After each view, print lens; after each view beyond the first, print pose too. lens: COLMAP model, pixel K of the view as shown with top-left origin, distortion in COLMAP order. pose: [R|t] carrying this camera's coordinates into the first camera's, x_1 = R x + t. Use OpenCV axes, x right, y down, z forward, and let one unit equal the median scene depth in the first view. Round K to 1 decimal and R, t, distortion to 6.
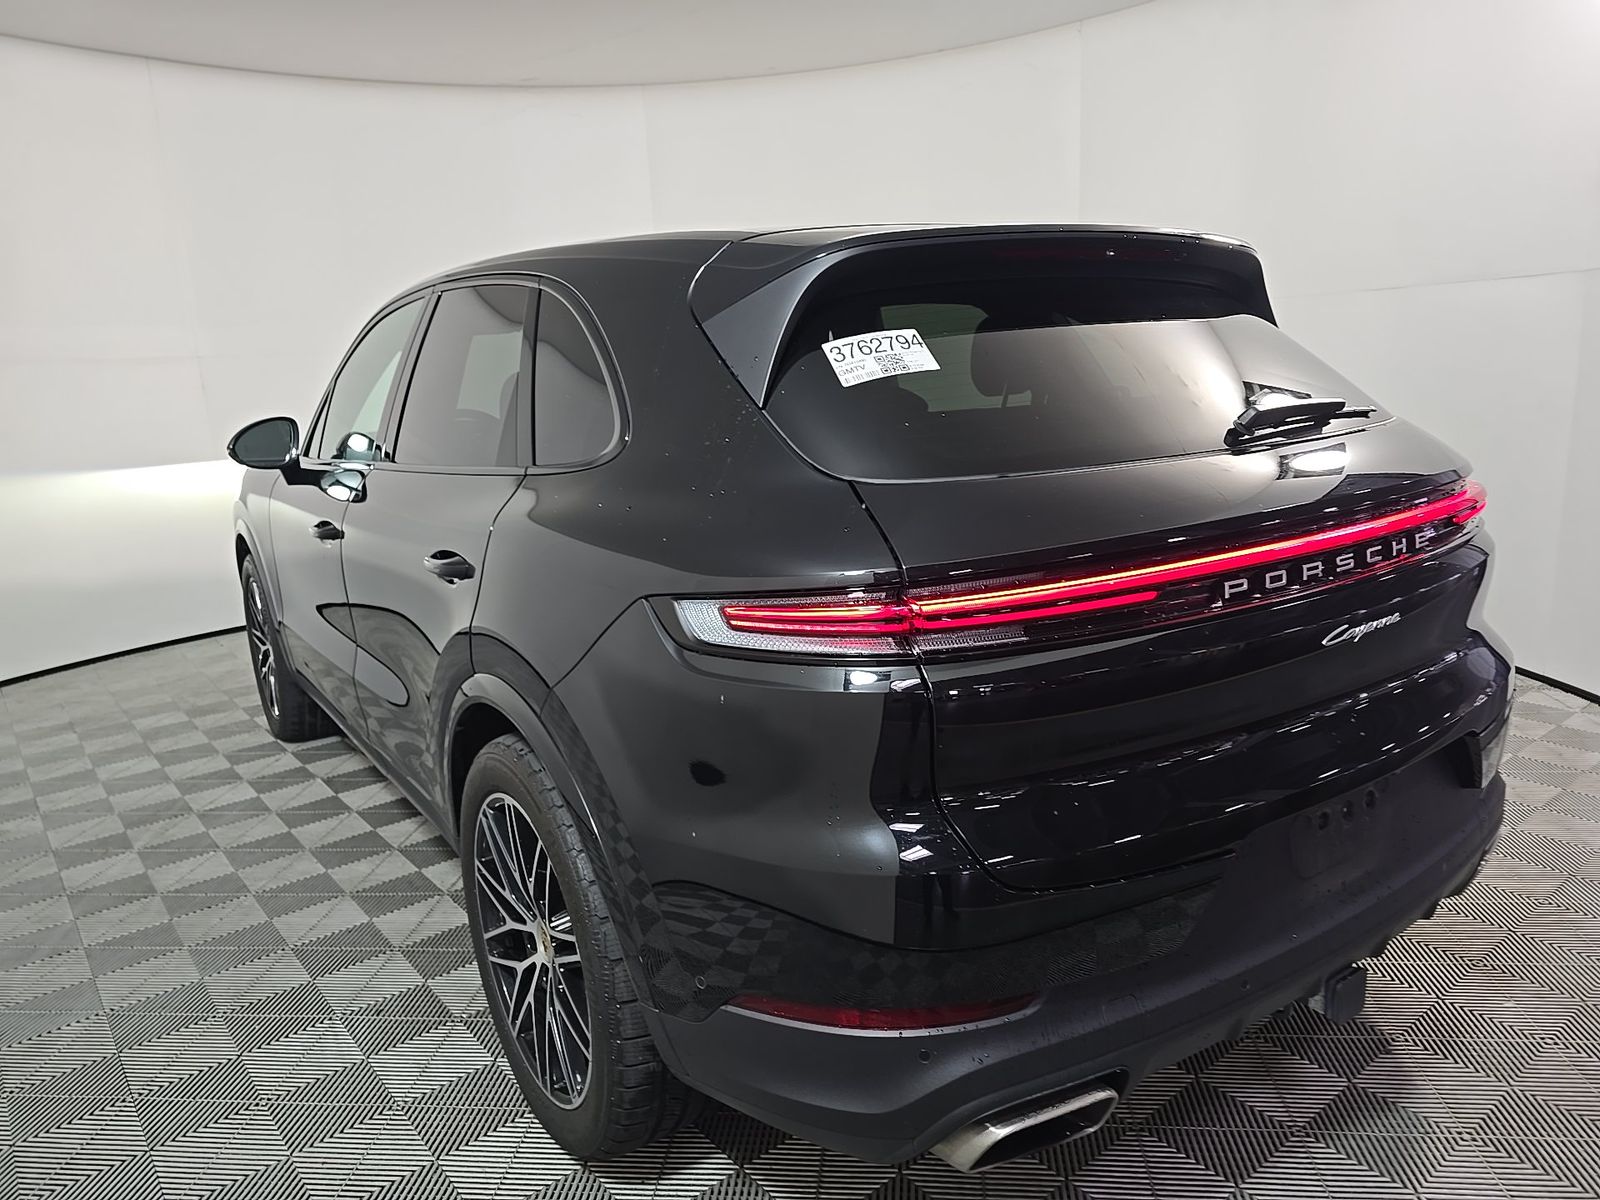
lens RADIAL K [[1073.1, 0, 800.0], [0, 1073.1, 600.0], [0, 0, 1]] dist [-0.056868, 0.000248]
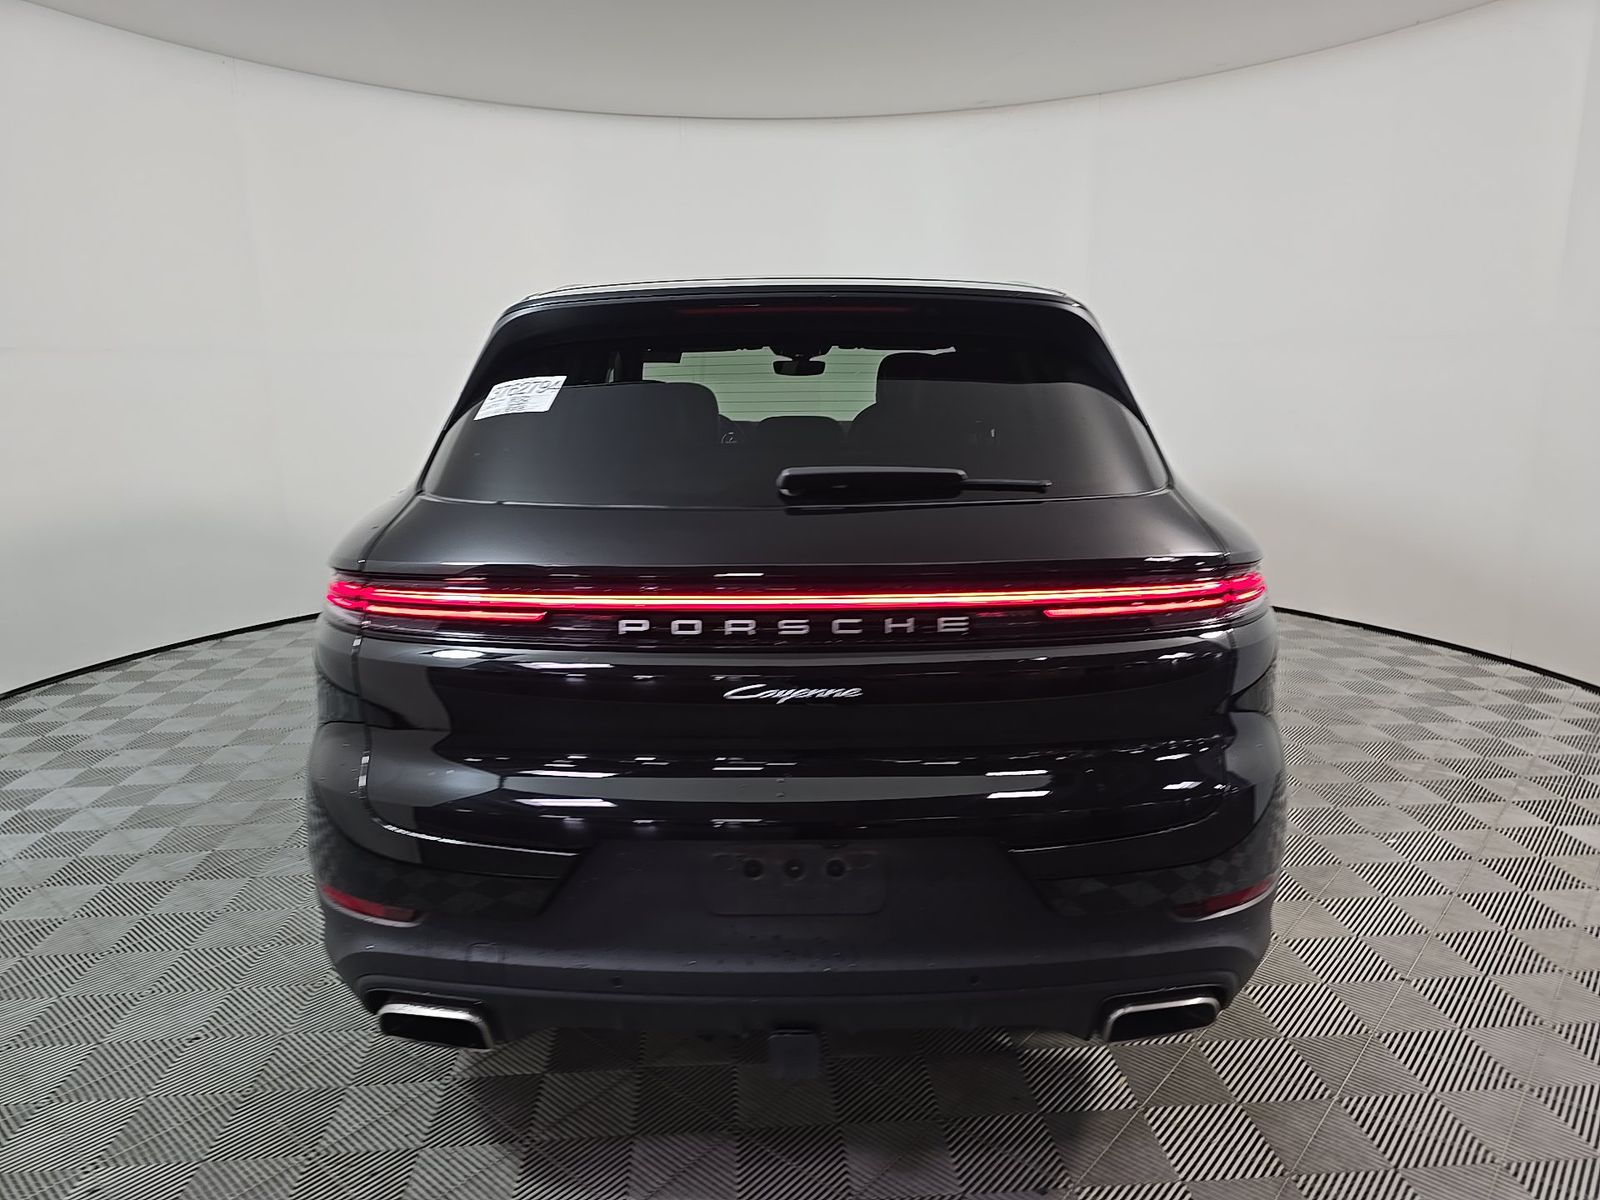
lens RADIAL K [[1077.1, 0, 800.0], [0, 1077.1, 600.0], [0, 0, 1]] dist [-0.005389, -0.002387]
pose [[0.900534, 0.161227, -0.403788, 0.884796], [-0.164808, 0.985979, 0.026131, -0.085091], [0.402340, 0.043016, 0.914479, 0.022617]]
